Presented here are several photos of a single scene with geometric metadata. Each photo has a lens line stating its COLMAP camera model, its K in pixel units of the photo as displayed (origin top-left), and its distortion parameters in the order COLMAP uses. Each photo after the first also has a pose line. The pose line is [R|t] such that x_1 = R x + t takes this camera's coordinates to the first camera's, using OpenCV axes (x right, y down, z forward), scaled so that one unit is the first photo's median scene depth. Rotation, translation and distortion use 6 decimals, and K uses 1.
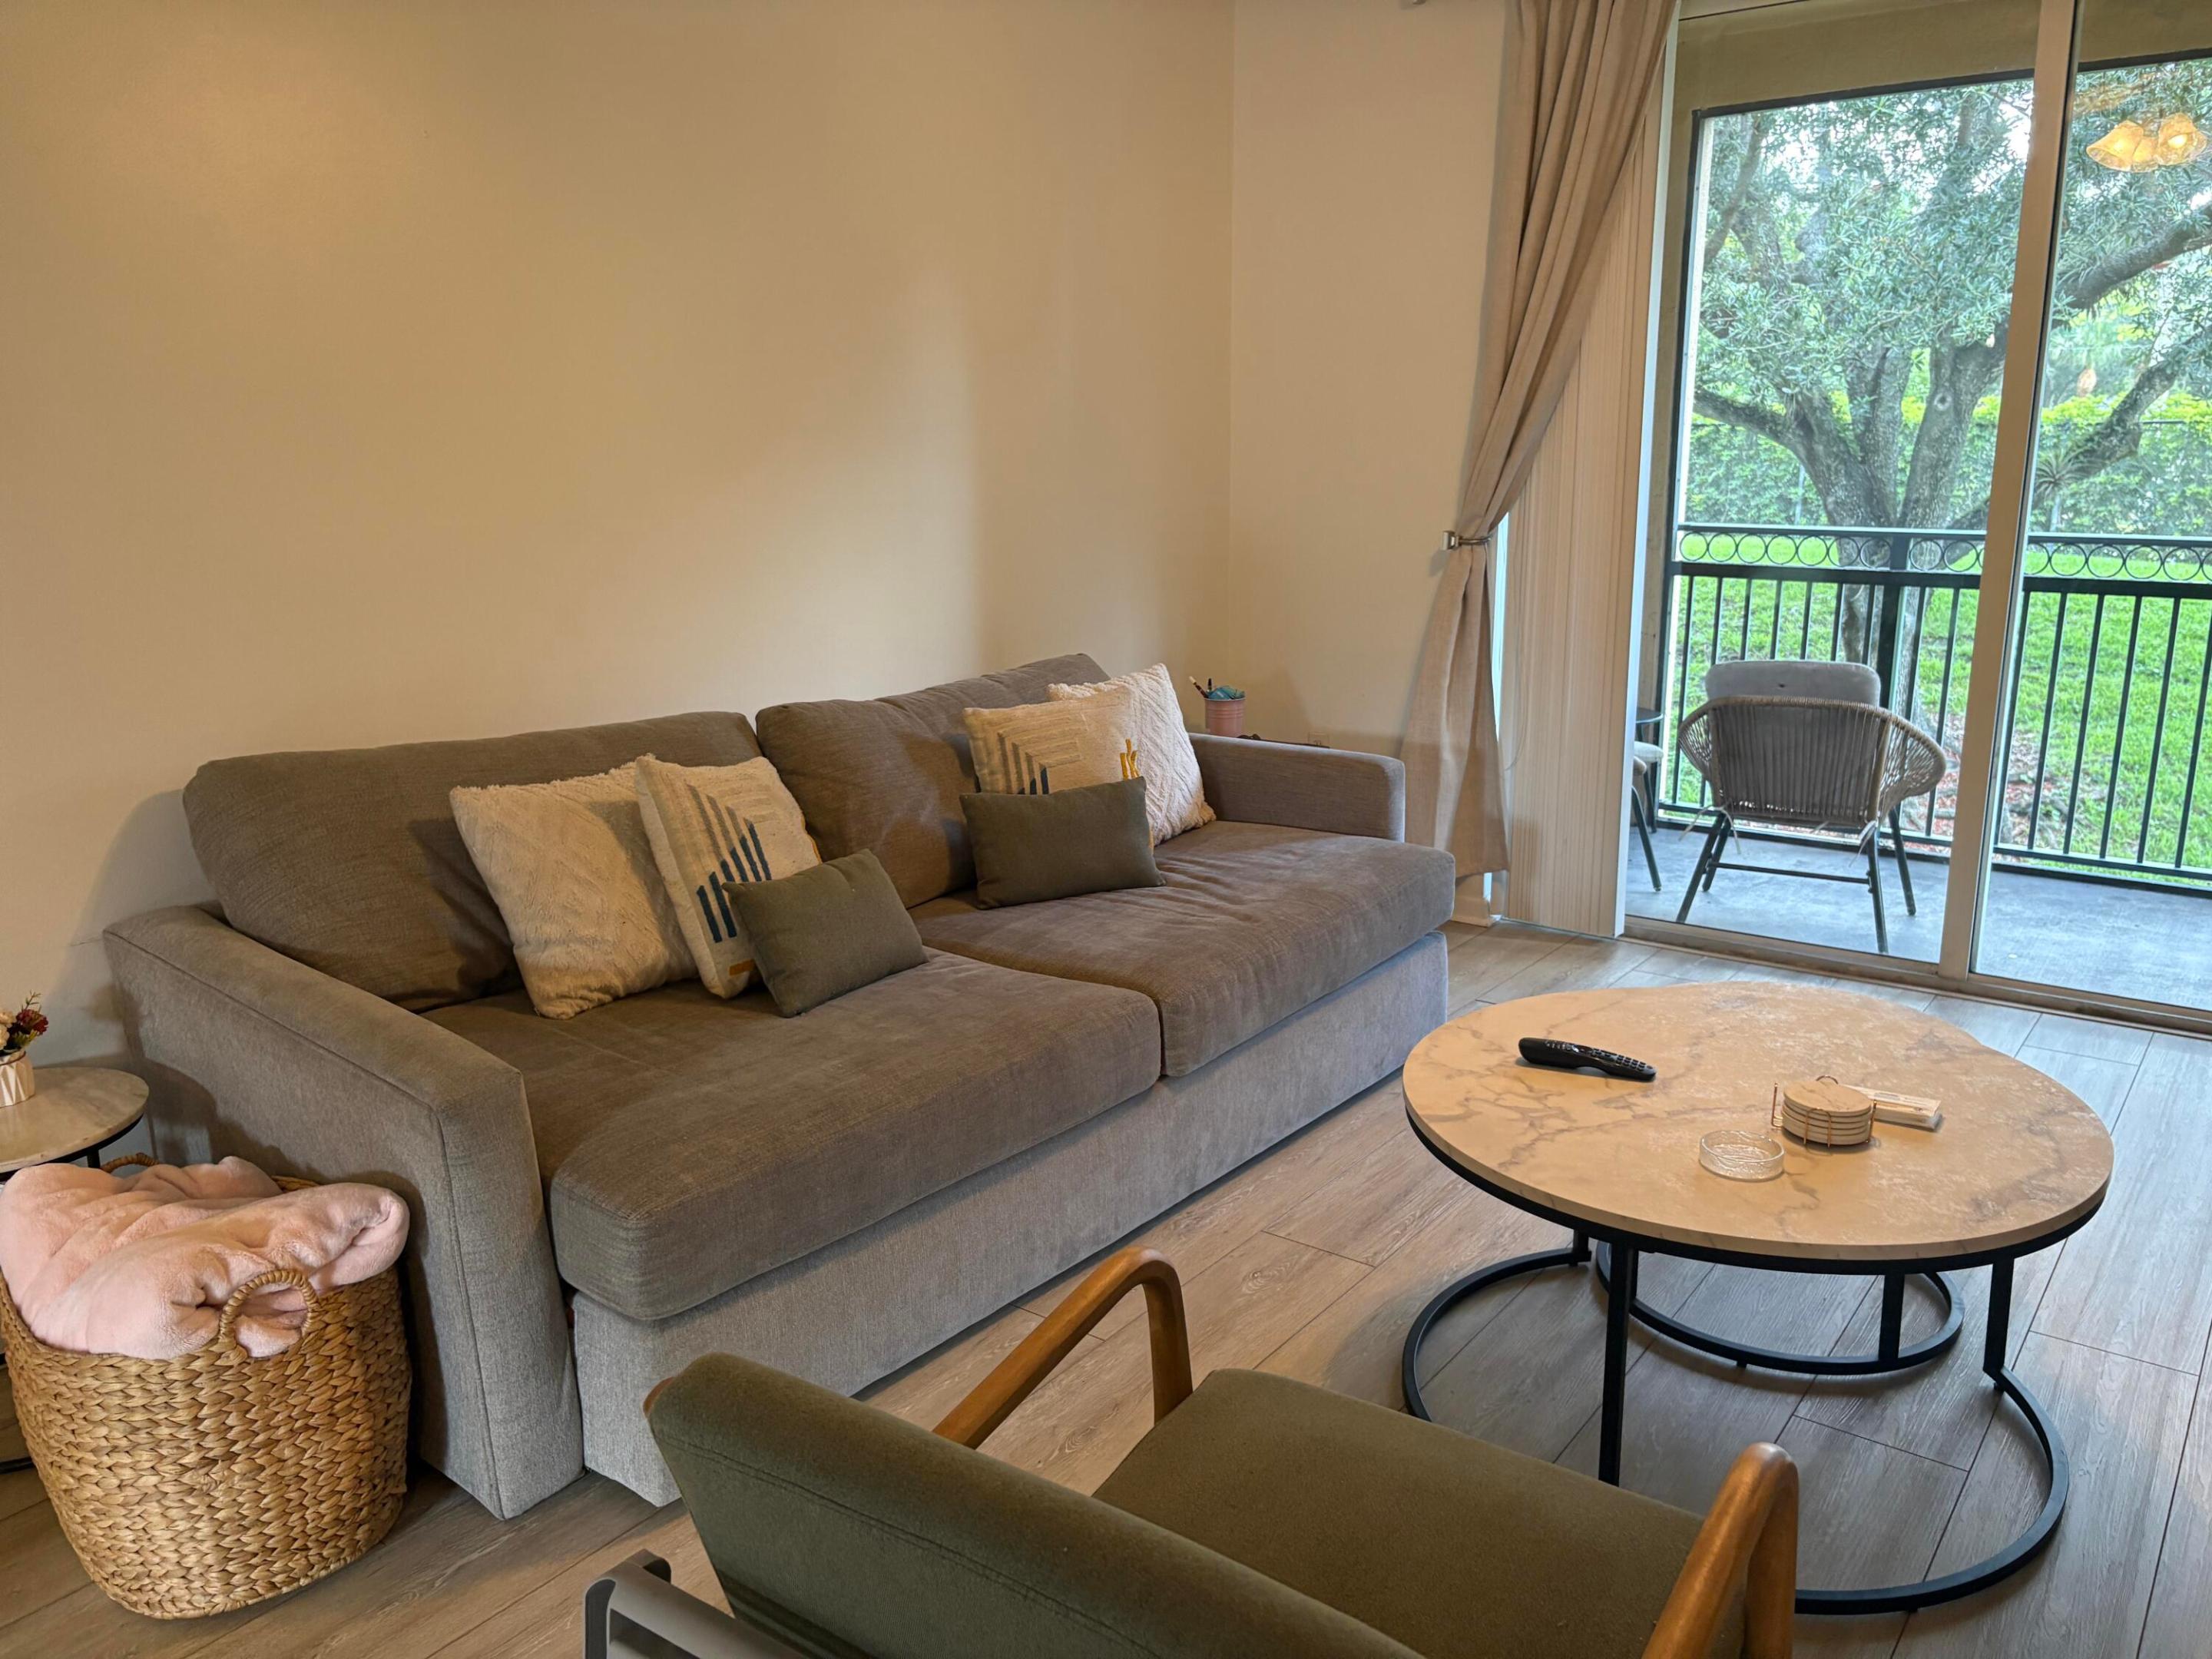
lens RADIAL K [[1670.4, 0, 1107.7], [0, 1670.4, 837.8], [0, 0, 1]] dist [0.032746, -0.032266]
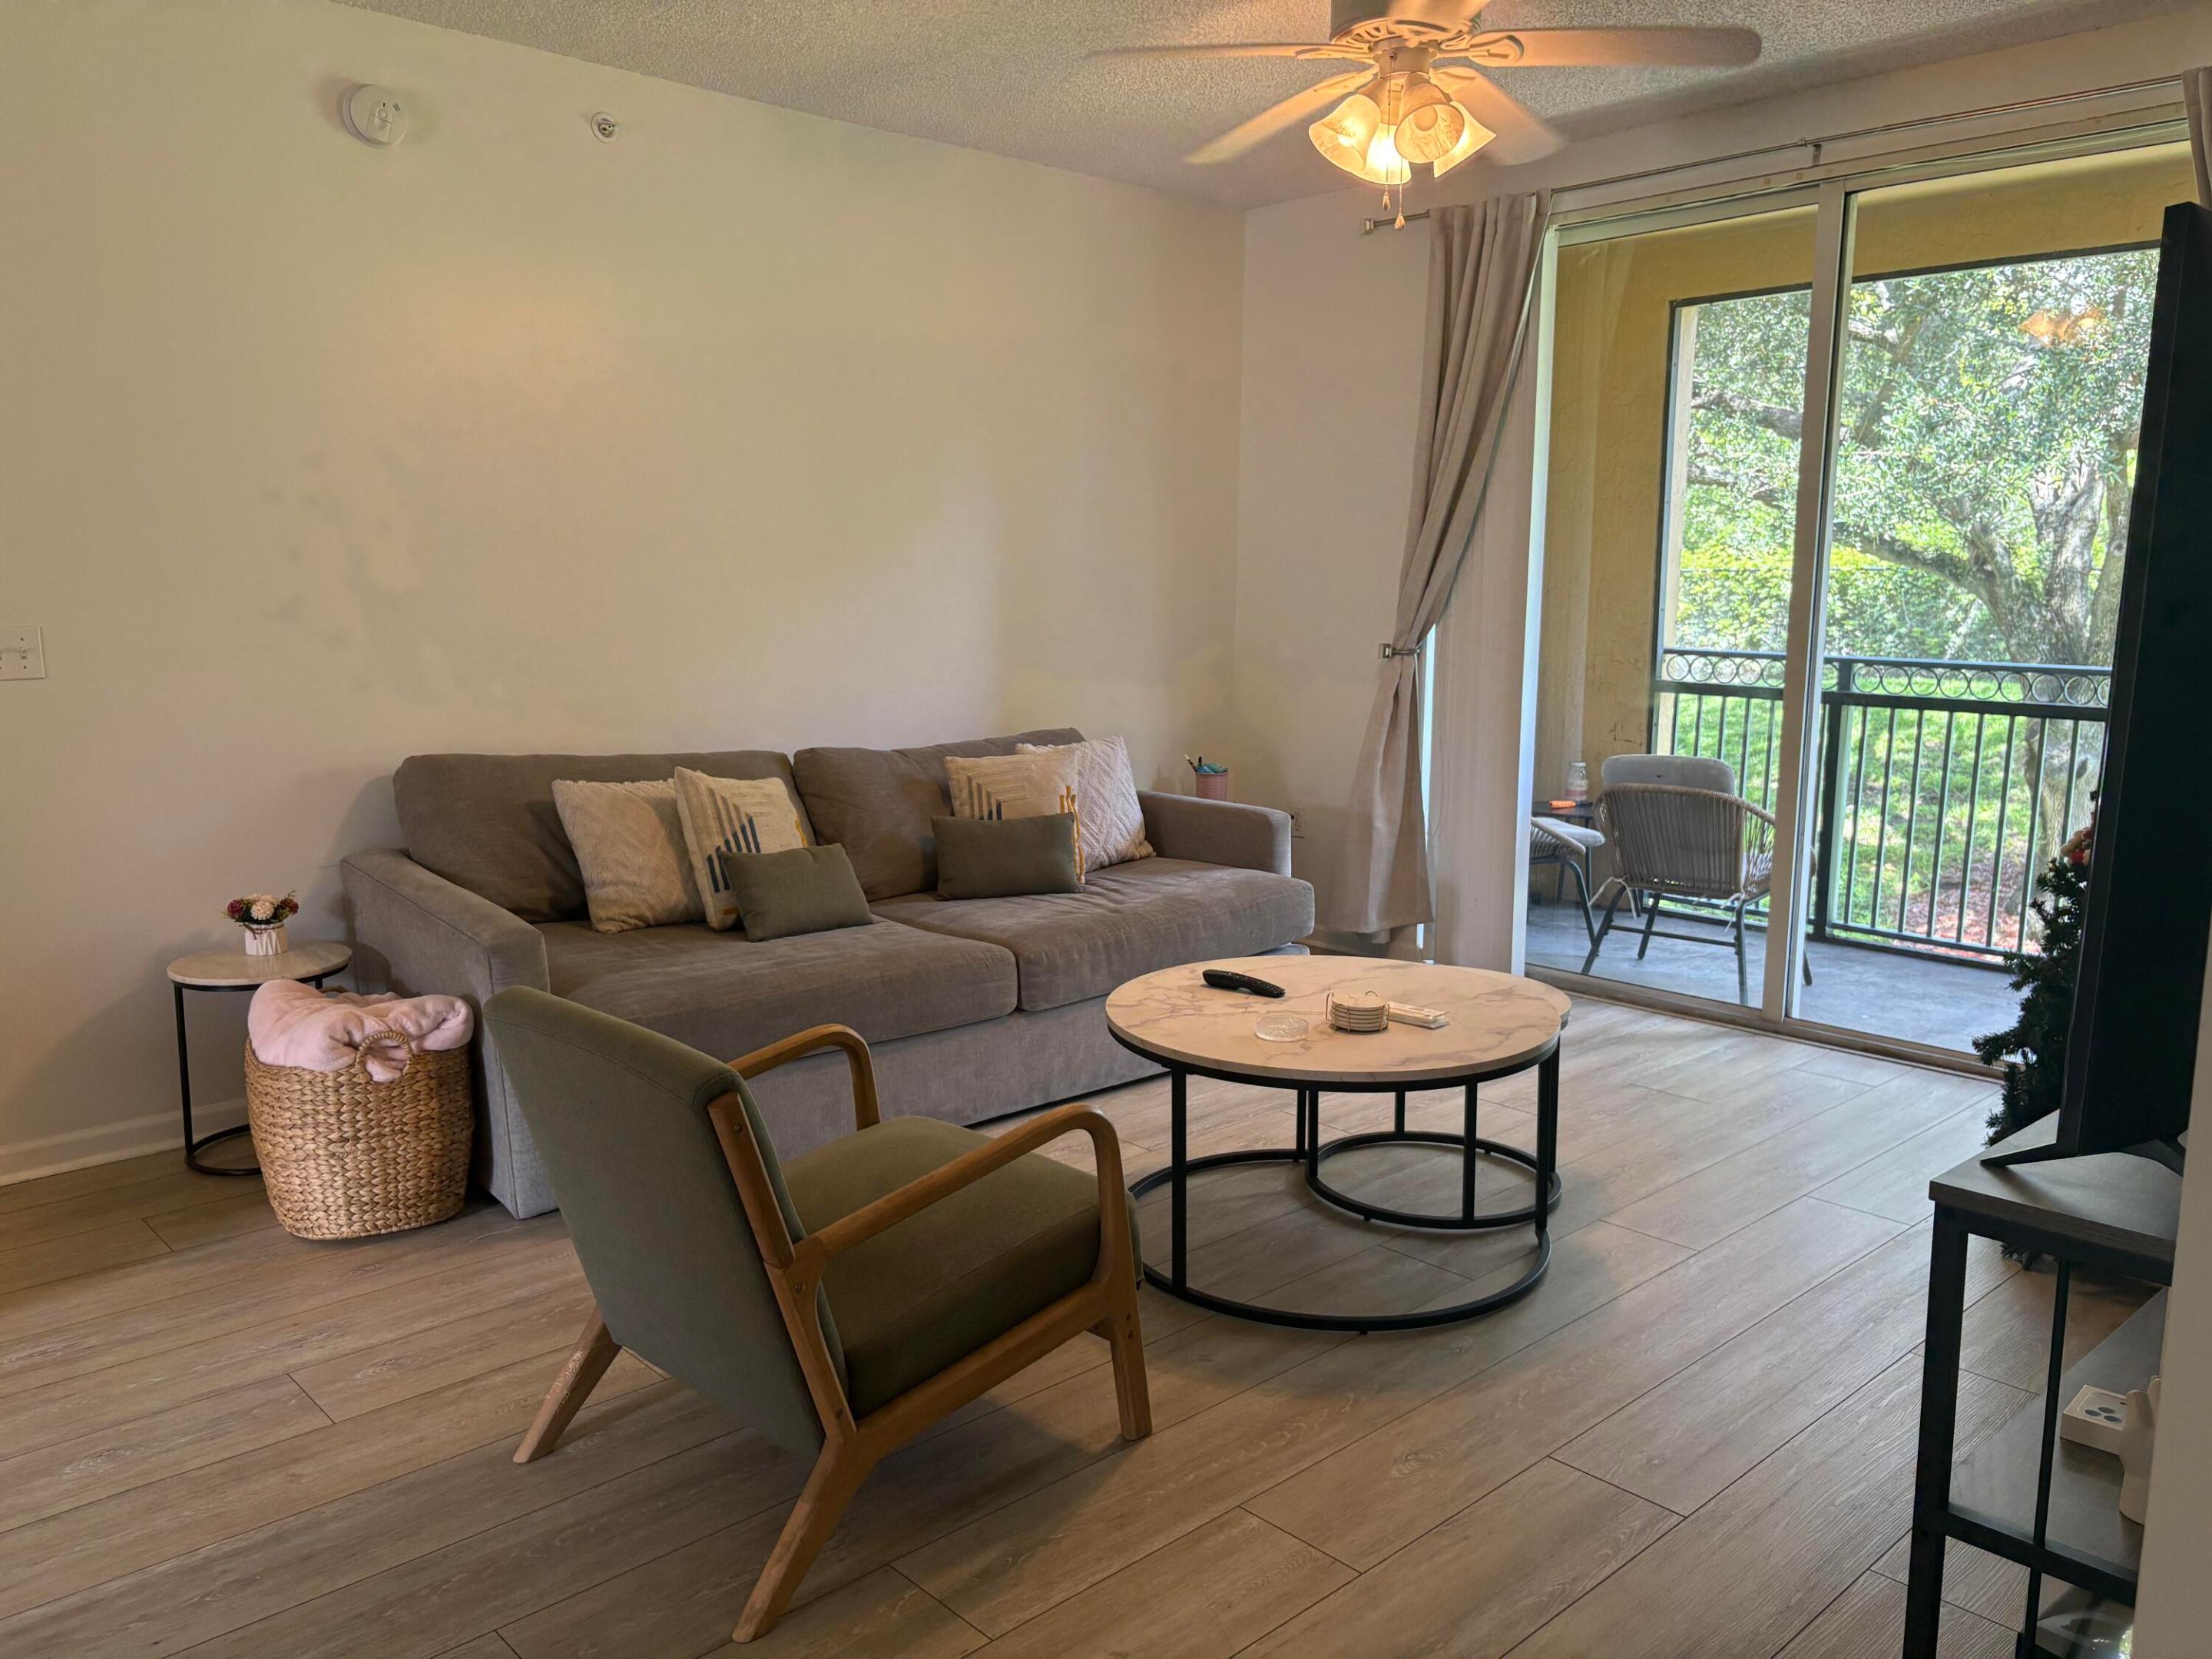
lens RADIAL K [[1670.4, 0, 1095.7], [0, 1670.4, 837.8], [0, 0, 1]] dist [0.032746, -0.032266]
pose [[0.983322, 0.043155, -0.176679, 0.349470], [-0.056628, 0.995801, -0.071933, 0.099761], [0.172832, 0.080738, 0.981637, -0.393006]]
